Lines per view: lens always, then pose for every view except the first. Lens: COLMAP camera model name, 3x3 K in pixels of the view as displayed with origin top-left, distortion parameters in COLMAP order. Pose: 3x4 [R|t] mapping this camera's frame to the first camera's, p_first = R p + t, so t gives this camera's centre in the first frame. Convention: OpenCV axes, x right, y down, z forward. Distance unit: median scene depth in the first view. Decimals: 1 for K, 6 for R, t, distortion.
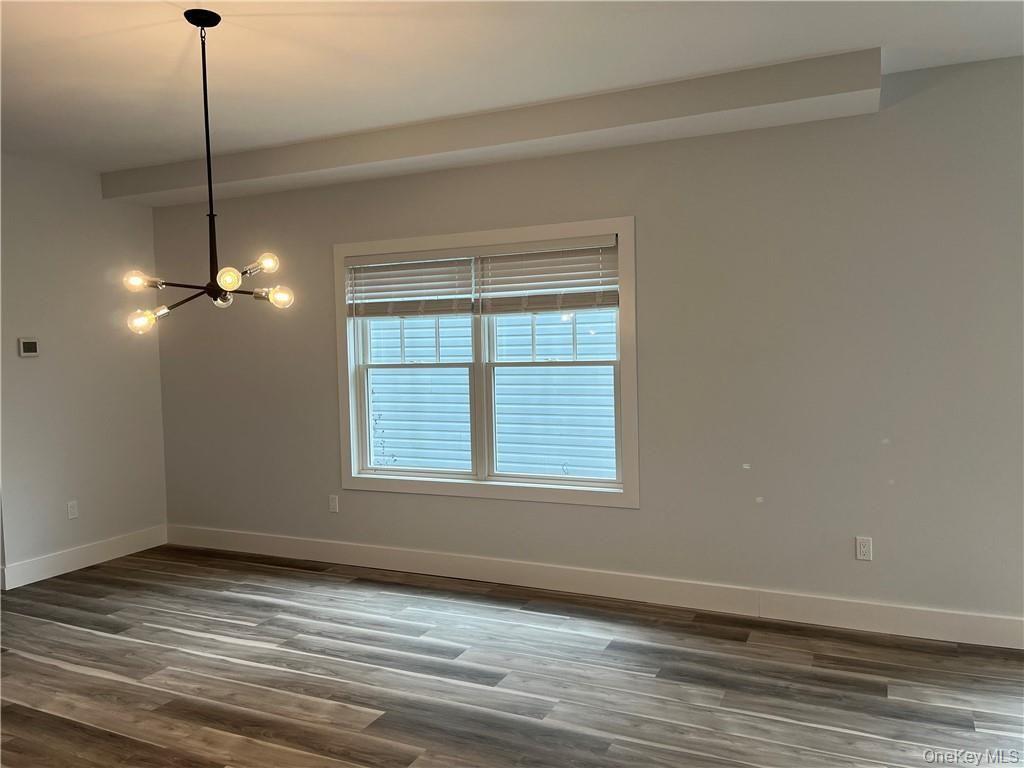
lens RADIAL K [[772.1, 0, 523.1], [0, 772.1, 393.4], [0, 0, 1]] dist [0.039966, -0.056029]
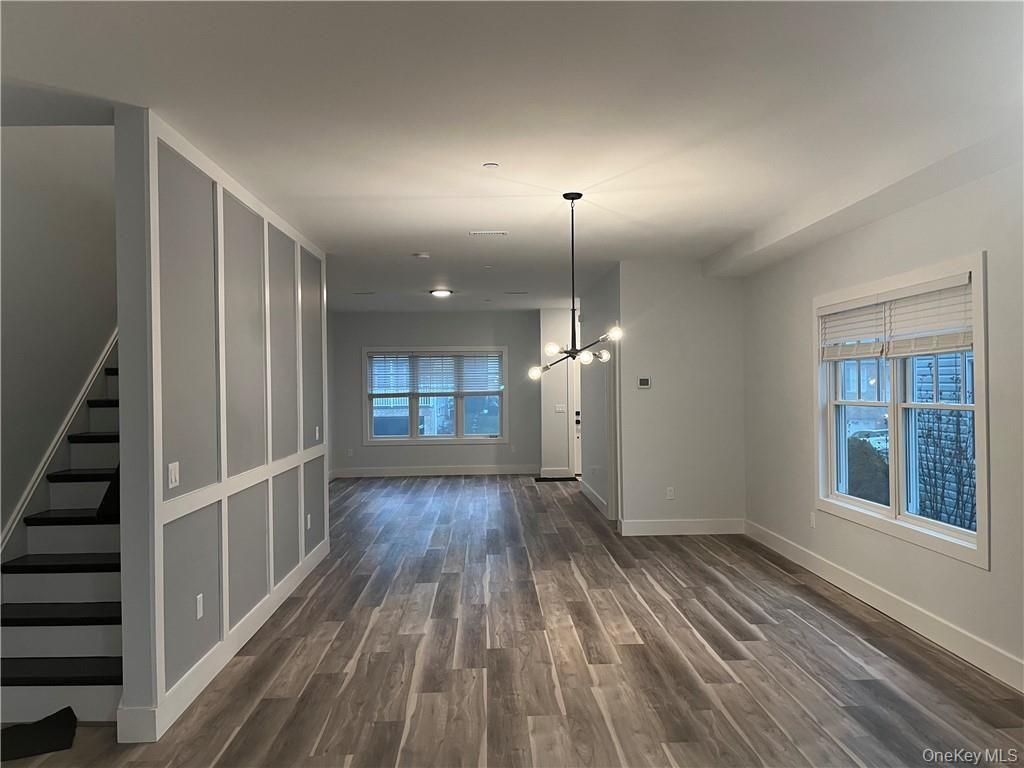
lens RADIAL K [[772.1, 0, 517.1], [0, 772.1, 375.3], [0, 0, 1]] dist [0.039966, -0.056029]
pose [[0.461549, 0.004415, -0.887104, 0.866324], [-0.056784, 0.998084, -0.024577, -0.029369], [0.885296, 0.061717, 0.460915, 0.094482]]
